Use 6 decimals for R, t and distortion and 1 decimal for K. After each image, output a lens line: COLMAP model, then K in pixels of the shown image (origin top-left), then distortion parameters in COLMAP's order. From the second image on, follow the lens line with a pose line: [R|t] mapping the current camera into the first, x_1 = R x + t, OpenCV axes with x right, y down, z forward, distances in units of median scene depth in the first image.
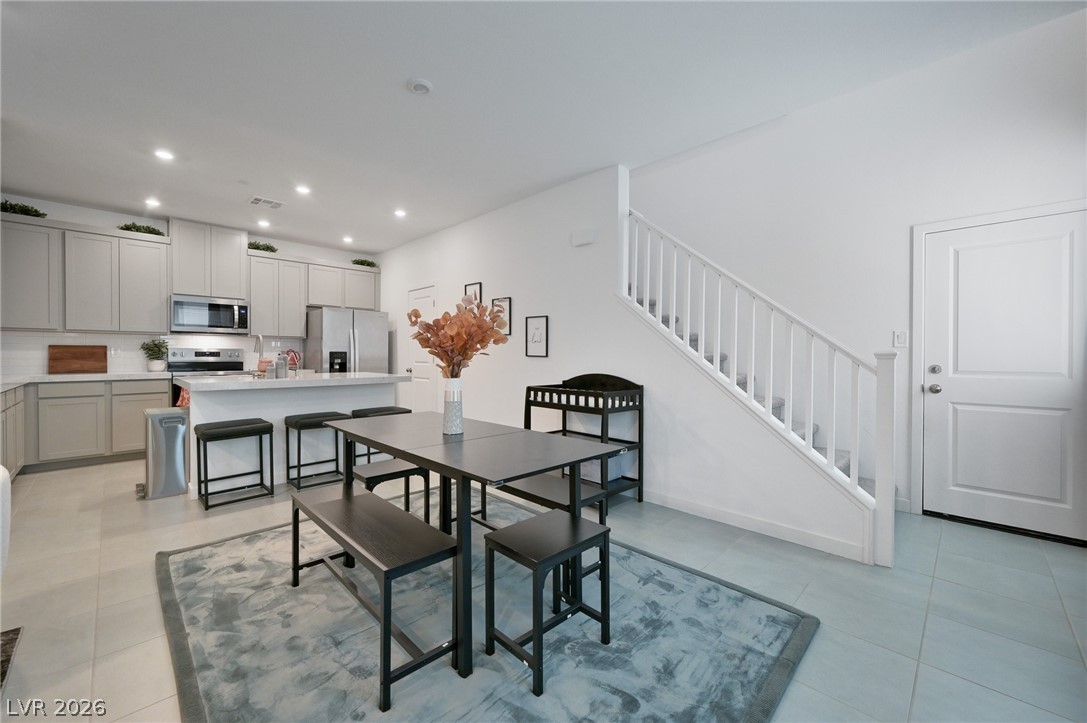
lens RADIAL K [[432.7, 0, 541.0], [0, 432.7, 359.0], [0, 0, 1]] dist [0.001129, 0.001112]
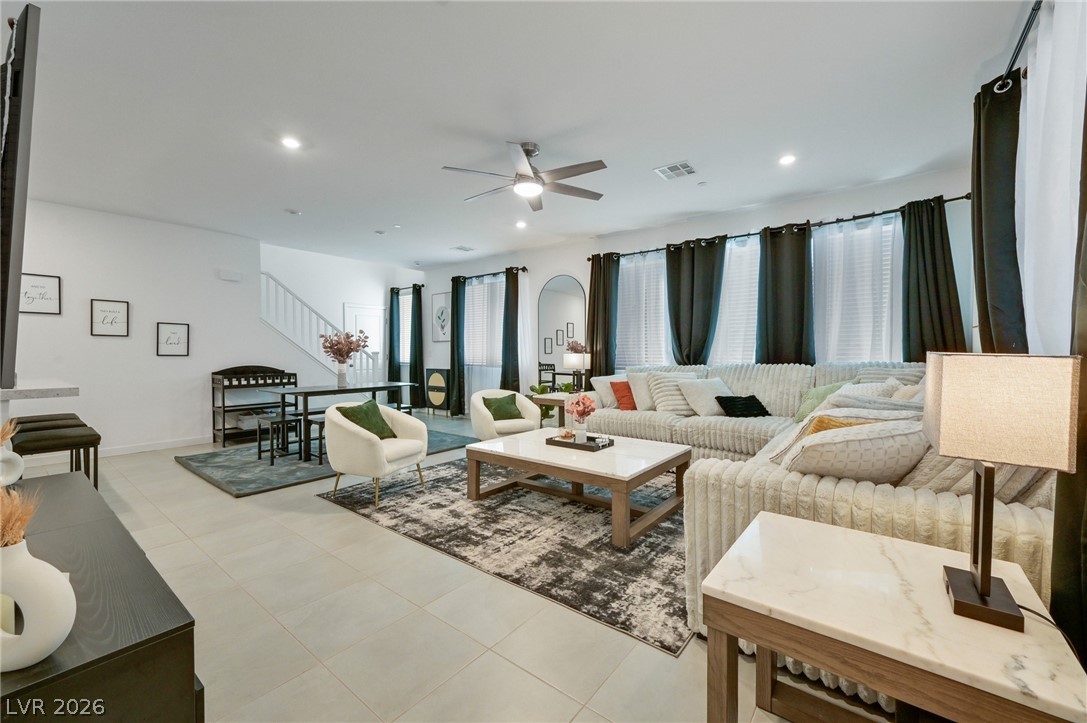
lens RADIAL K [[432.7, 0, 543.5], [0, 432.7, 358.6], [0, 0, 1]] dist [0.001129, 0.001112]
pose [[-0.118057, -0.017170, 0.992858, -1.324869], [0.012948, 0.999739, 0.018829, -0.006788], [-0.992922, 0.015078, -0.117804, 0.085659]]
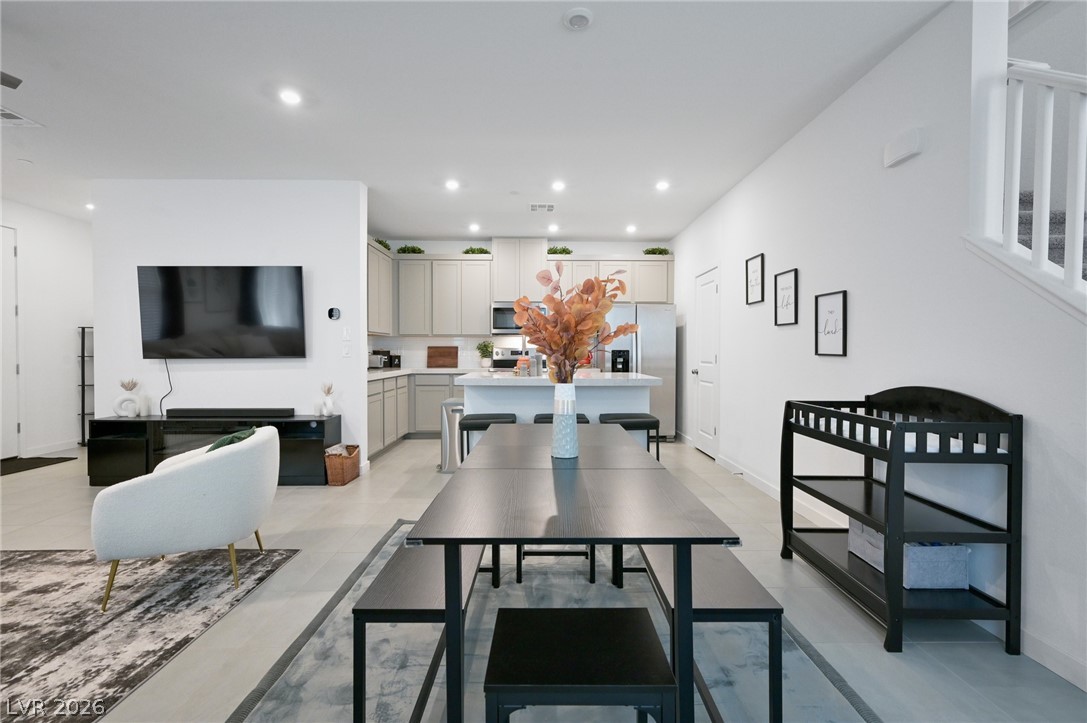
lens RADIAL K [[475.3, 0, 542.2], [0, 475.3, 359.9], [0, 0, 1]] dist [0.001753, 0.000971]
pose [[0.717561, 0.008141, -0.696448, 0.169111], [-0.005783, 0.999967, 0.005731, -0.000738], [0.696471, -0.000085, 0.717585, 0.184859]]
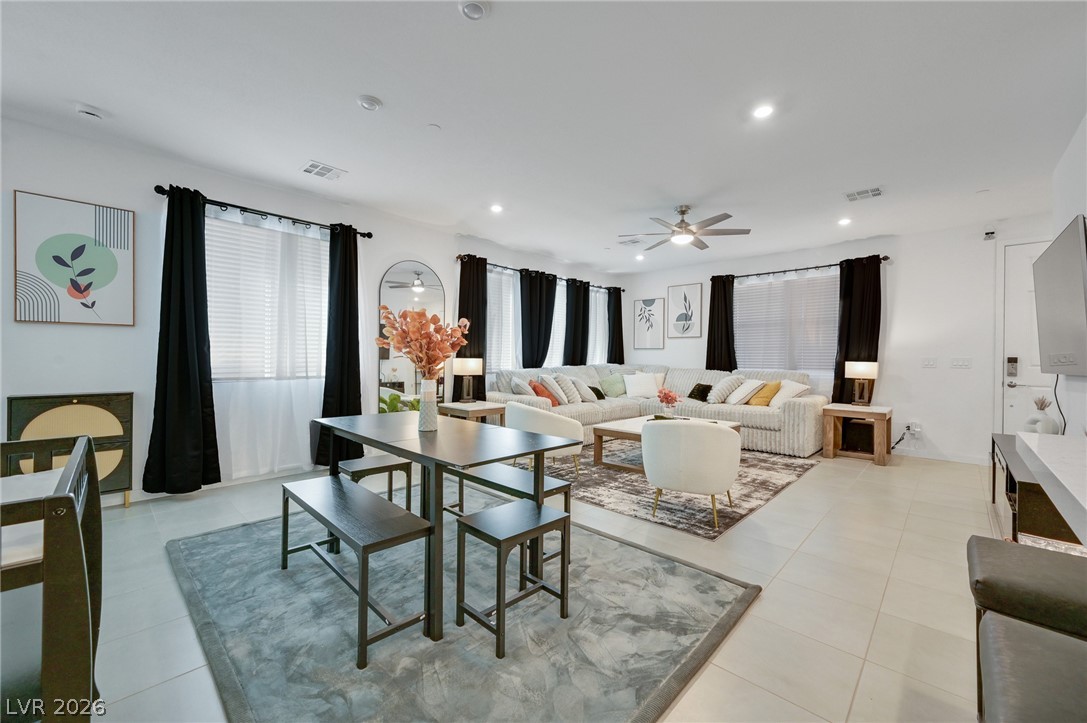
lens RADIAL K [[432.7, 0, 544.4], [0, 432.7, 358.2], [0, 0, 1]] dist [0.001129, 0.001112]
pose [[-0.999410, -0.015161, -0.030816, -0.223097], [-0.015524, 0.999812, 0.011575, -0.013347], [0.030635, 0.012046, -0.999458, 1.026184]]
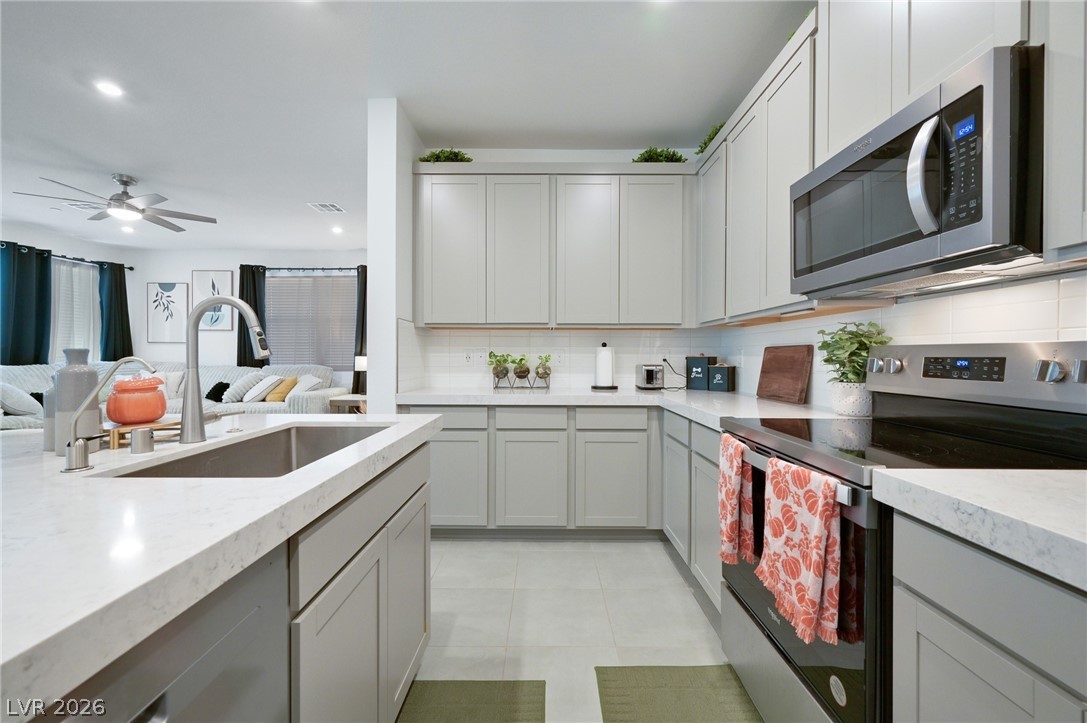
lens RADIAL K [[459.1, 0, 547.0], [0, 459.1, 361.4], [0, 0, 1]] dist [0.001225, -0.001074]
pose [[-0.715071, -0.001862, -0.699049, -0.530744], [-0.016087, 0.999775, 0.013794, -0.017236], [0.698867, 0.021109, -0.714940, 1.277538]]
